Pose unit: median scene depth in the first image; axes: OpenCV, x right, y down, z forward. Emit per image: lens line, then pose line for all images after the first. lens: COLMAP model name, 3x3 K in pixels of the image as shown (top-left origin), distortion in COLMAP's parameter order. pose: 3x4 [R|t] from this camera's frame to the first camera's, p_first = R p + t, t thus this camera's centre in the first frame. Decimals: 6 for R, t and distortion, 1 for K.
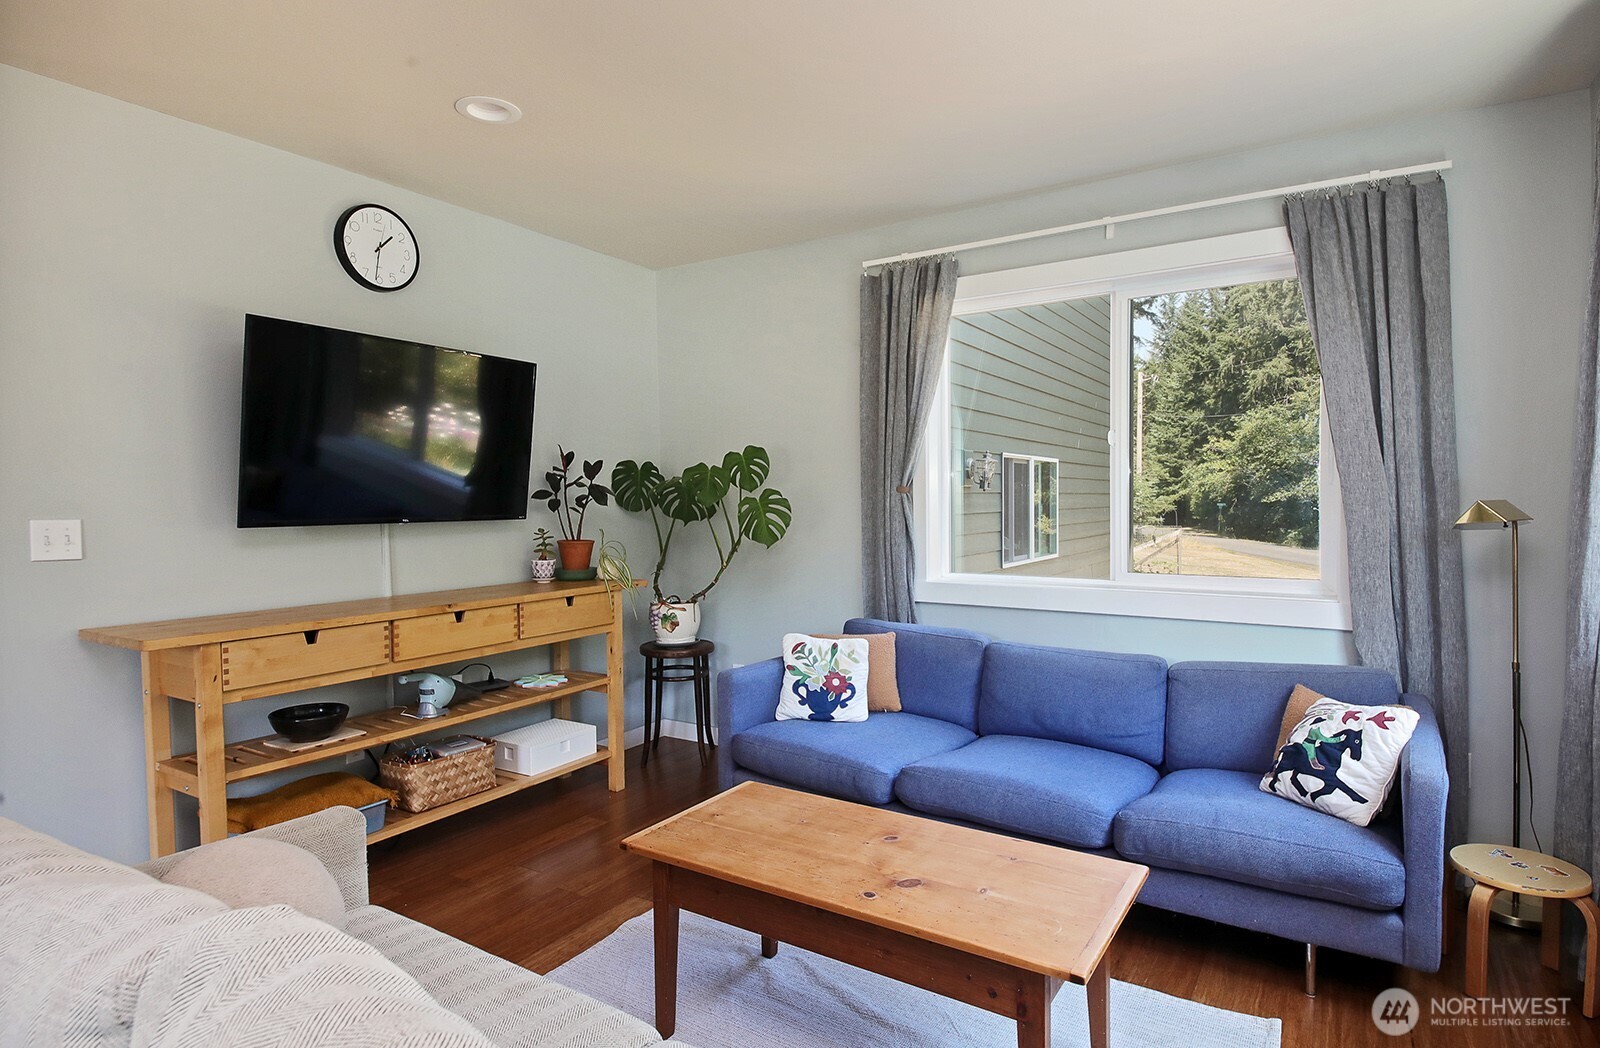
lens RADIAL K [[869.1, 0, 800.0], [0, 869.1, 524.0], [0, 0, 1]] dist [0.105673, -0.000578]
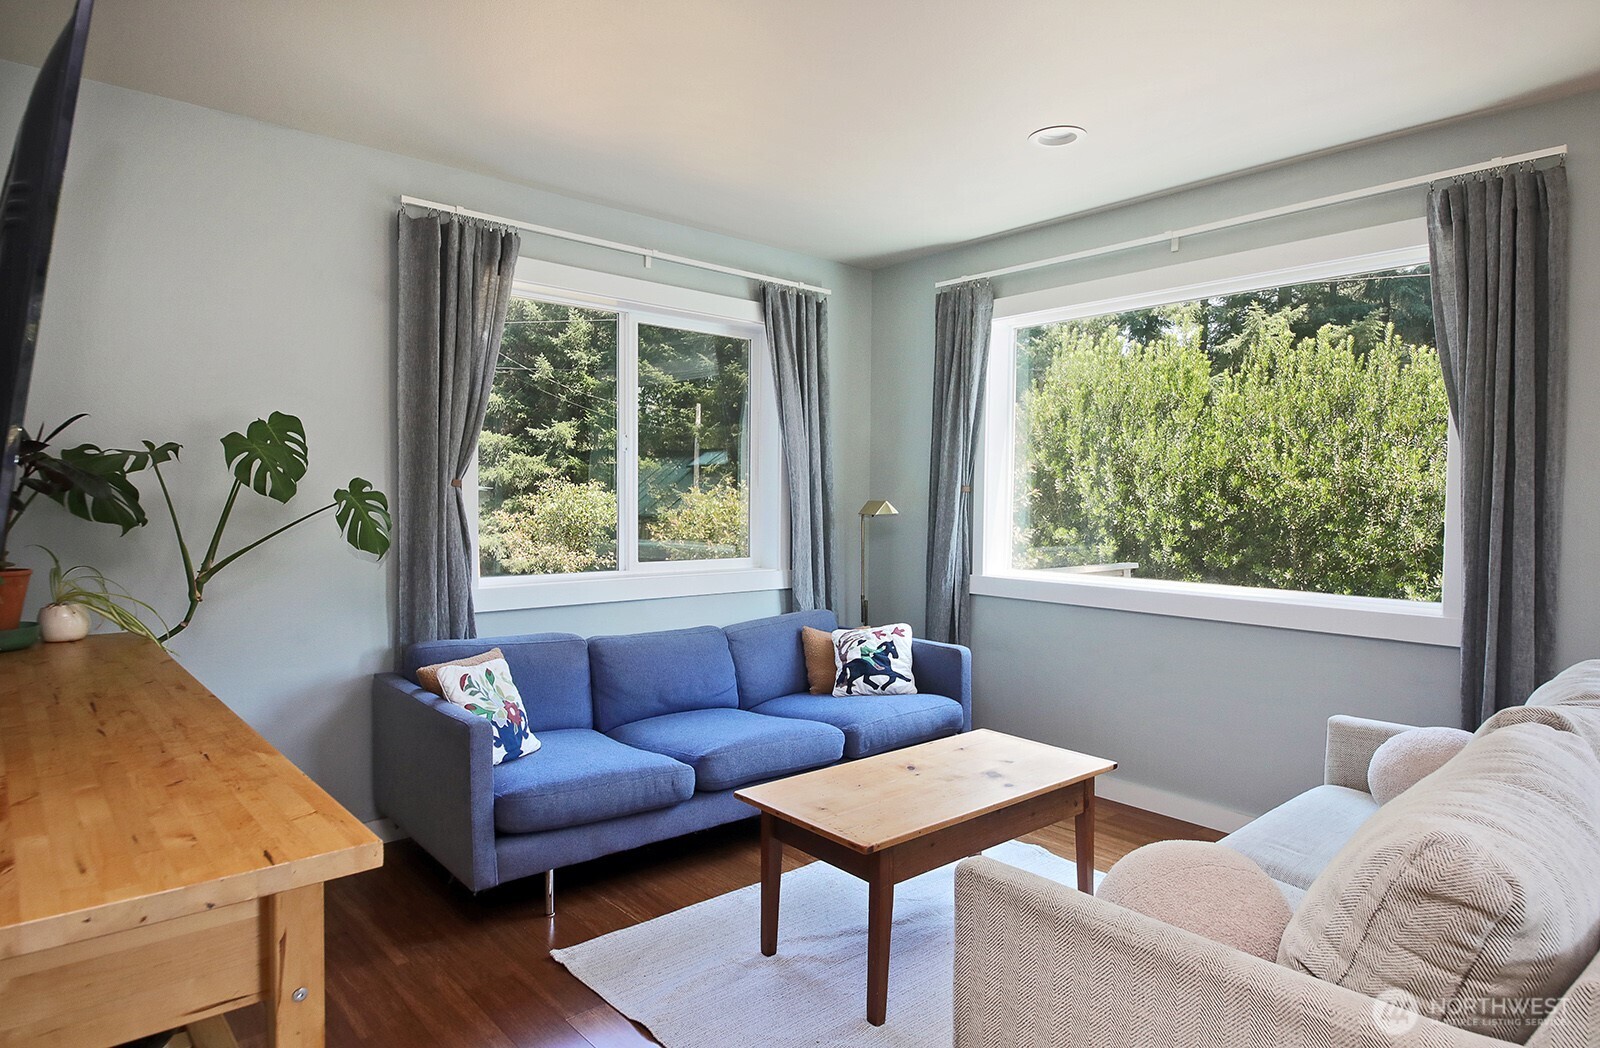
lens RADIAL K [[920.9, 0, 800.0], [0, 920.9, 524.0], [0, 0, 1]] dist [0.039822, -0.000055]
pose [[0.301424, -0.017198, 0.953335, -0.643882], [0.017988, 0.999762, 0.012349, -0.004491], [-0.953321, 0.013426, 0.301661, 0.413233]]
